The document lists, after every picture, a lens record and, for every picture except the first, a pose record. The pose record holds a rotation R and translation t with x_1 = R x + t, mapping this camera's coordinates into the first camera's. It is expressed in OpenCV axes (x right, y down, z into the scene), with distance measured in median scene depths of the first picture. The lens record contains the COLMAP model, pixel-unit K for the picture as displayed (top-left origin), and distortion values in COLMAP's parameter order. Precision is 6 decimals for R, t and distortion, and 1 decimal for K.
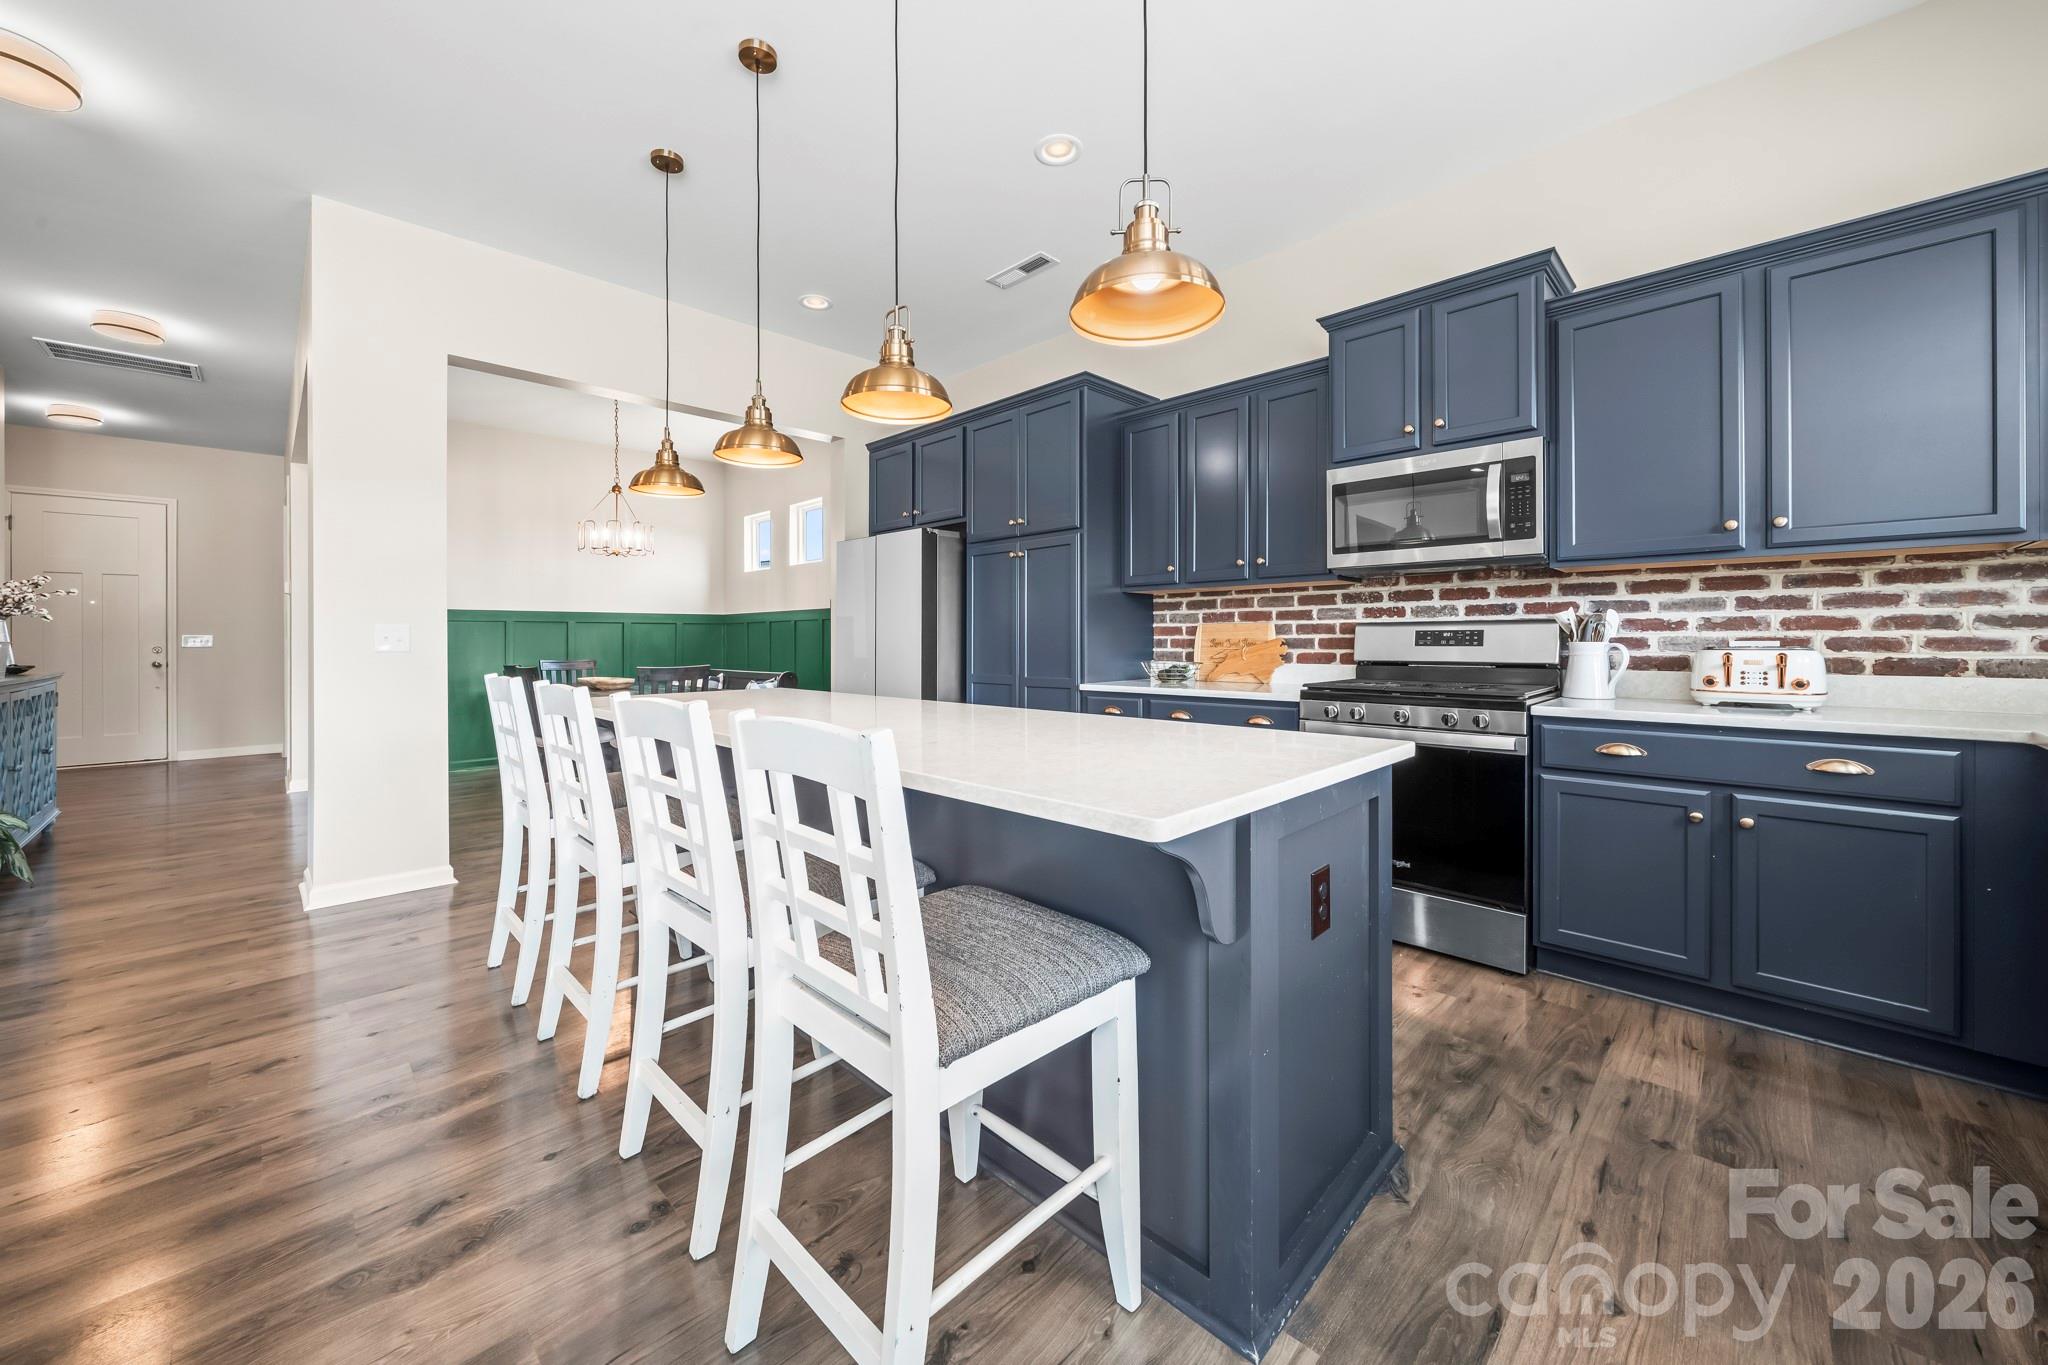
lens RADIAL K [[756.0, 0, 1027.4], [0, 756.0, 640.7], [0, 0, 1]] dist [0.001032, -0.000819]
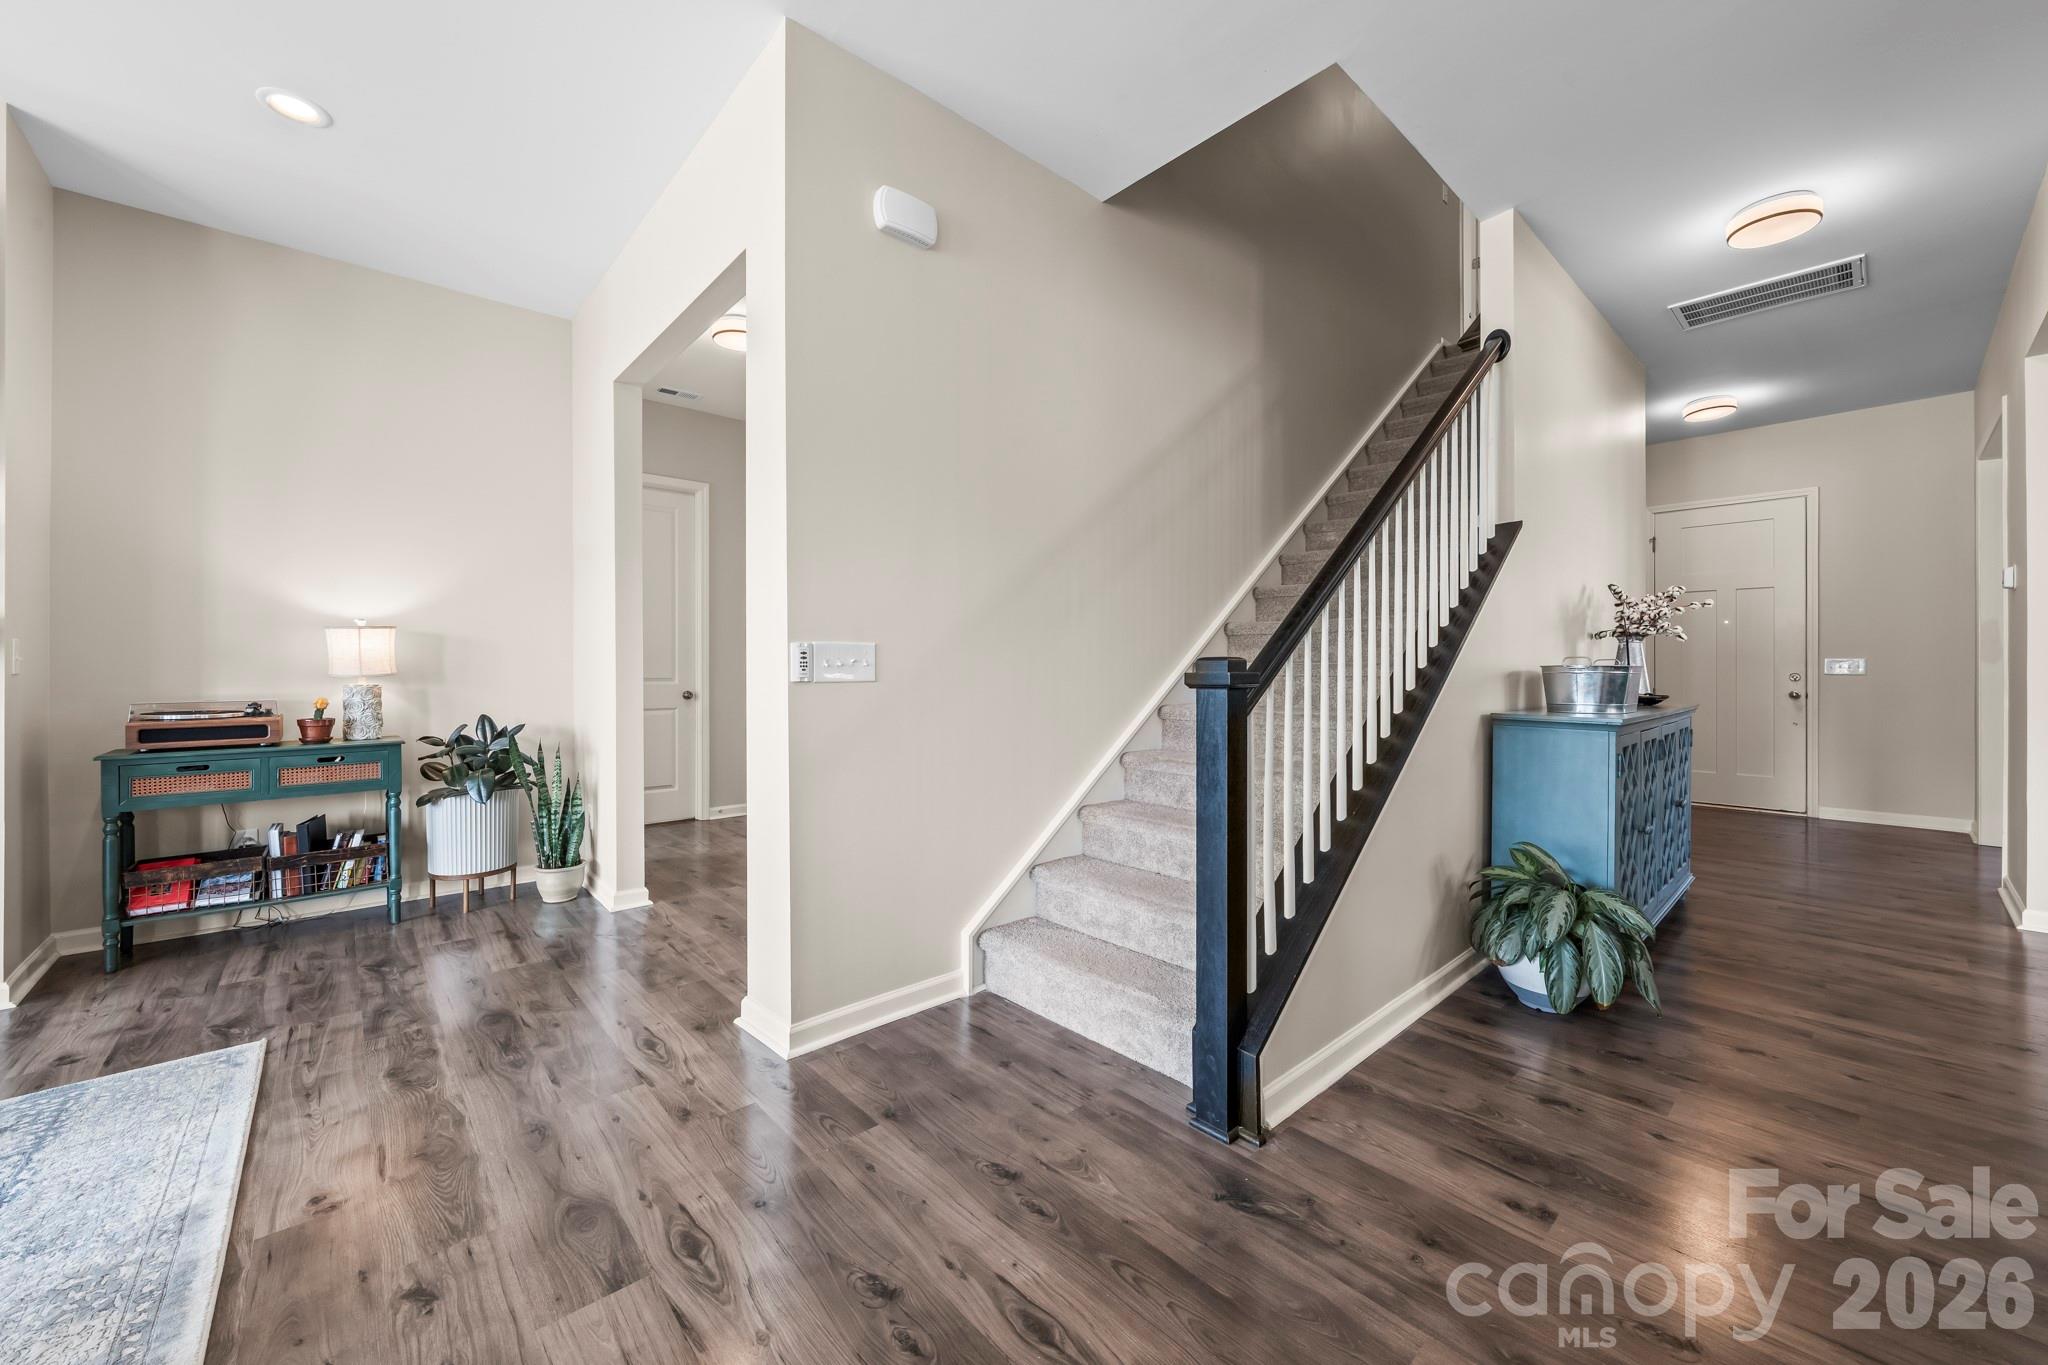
lens RADIAL K [[756.0, 0, 996.4], [0, 756.0, 670.9], [0, 0, 1]] dist [0.001032, -0.000819]
pose [[-0.080255, 0.002756, -0.996771, -0.699480], [-0.000235, 0.999996, 0.002784, 0.008193], [0.996774, 0.000458, -0.080254, 0.541129]]
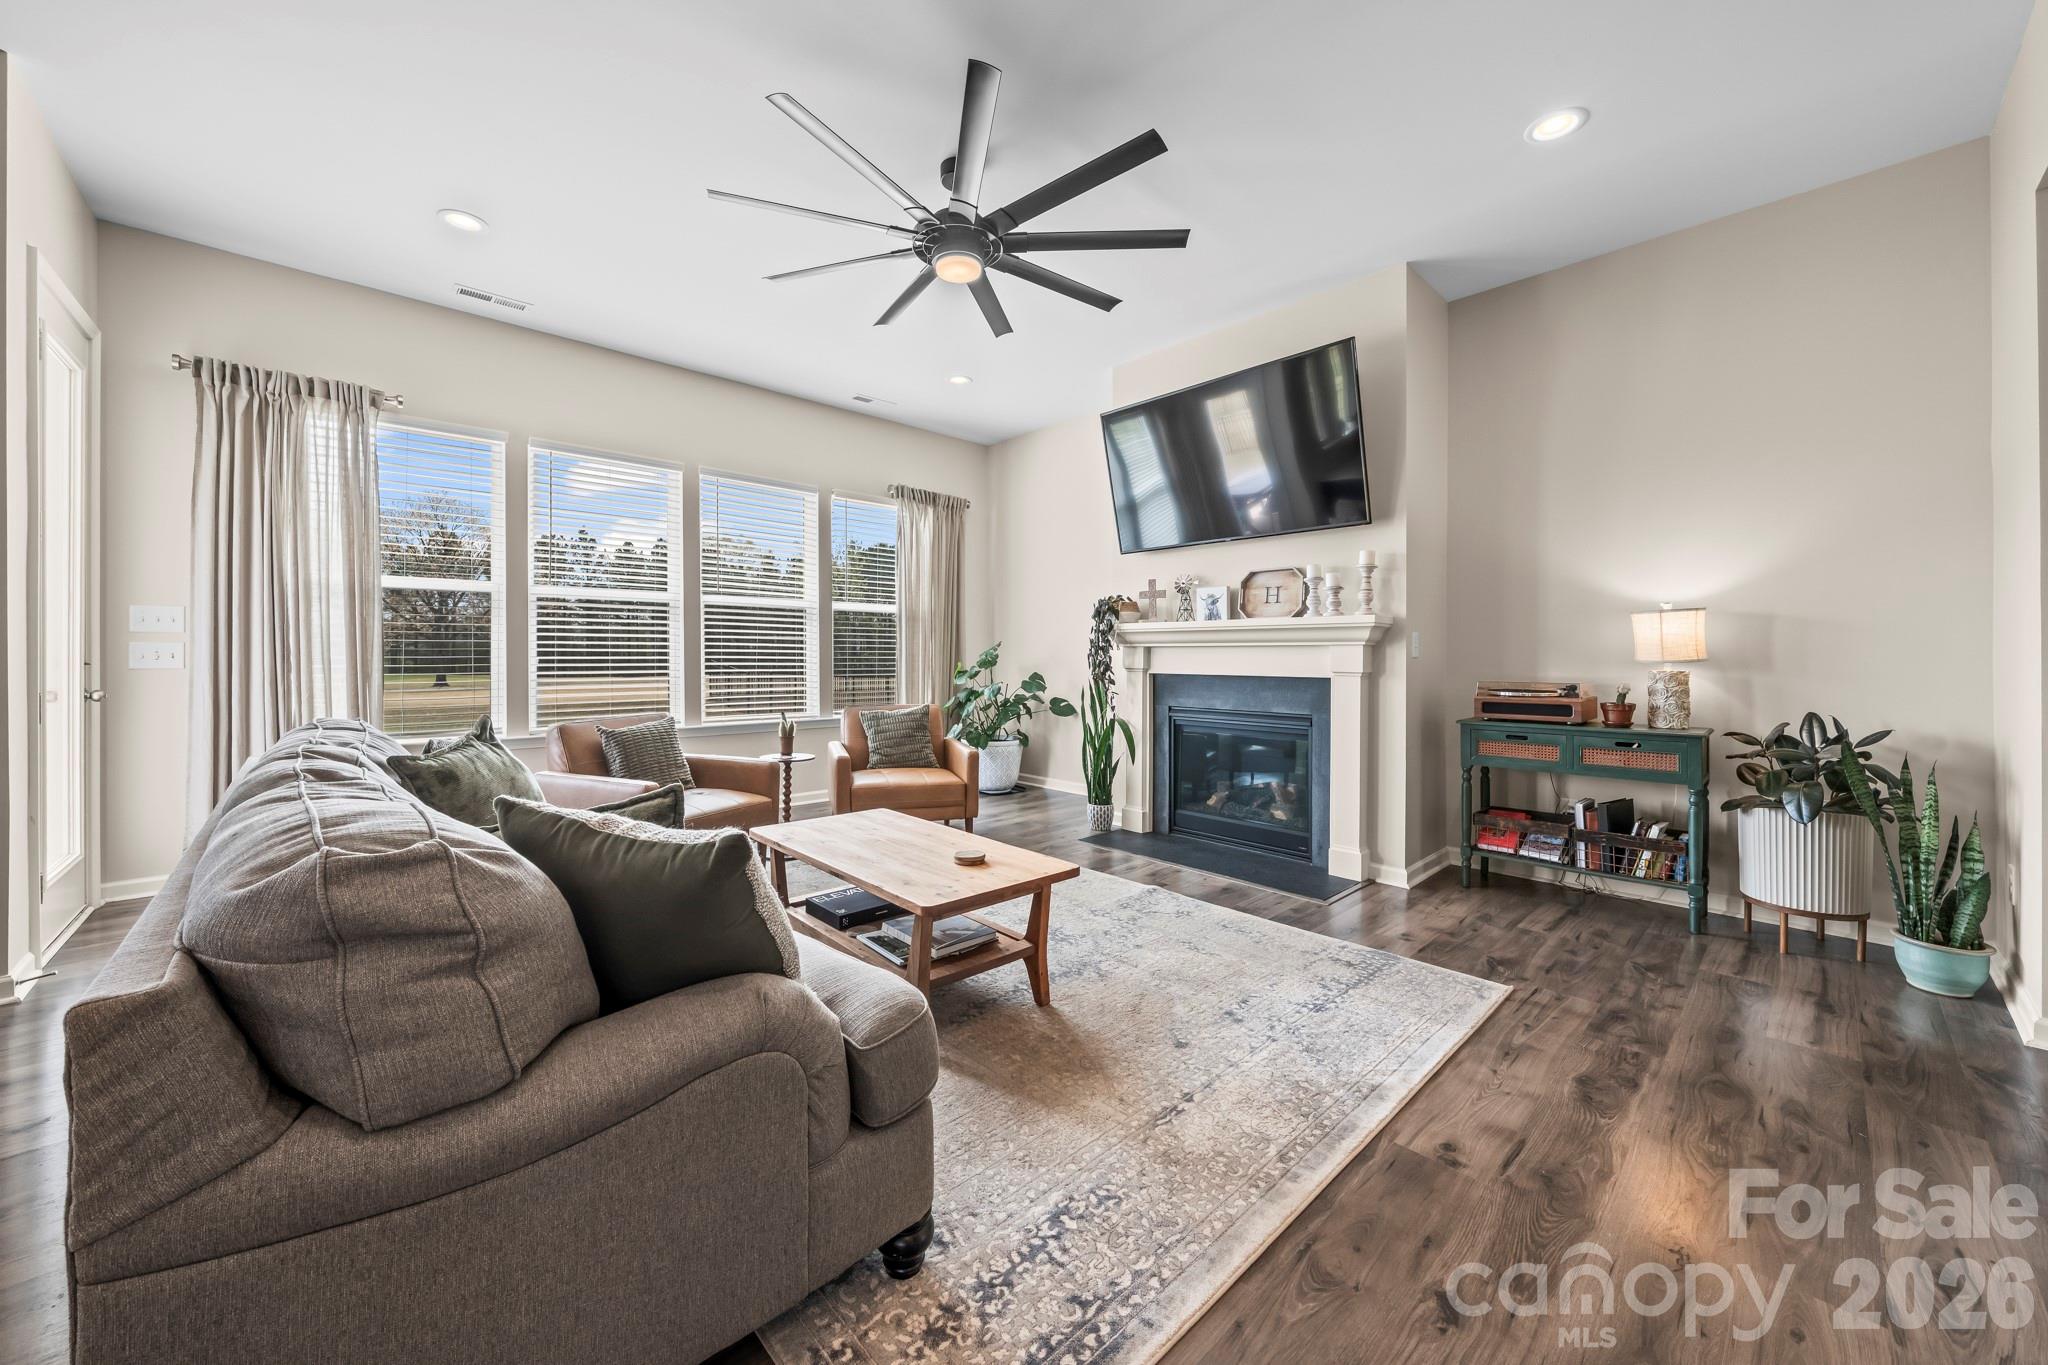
lens RADIAL K [[756.0, 0, 1037.4], [0, 756.0, 656.5], [0, 0, 1]] dist [0.001032, -0.000819]
pose [[-0.999444, 0.002428, 0.033266, -0.922587], [0.002604, 0.999983, 0.005270, 0.005532], [-0.033252, 0.005354, -0.999433, 0.612914]]
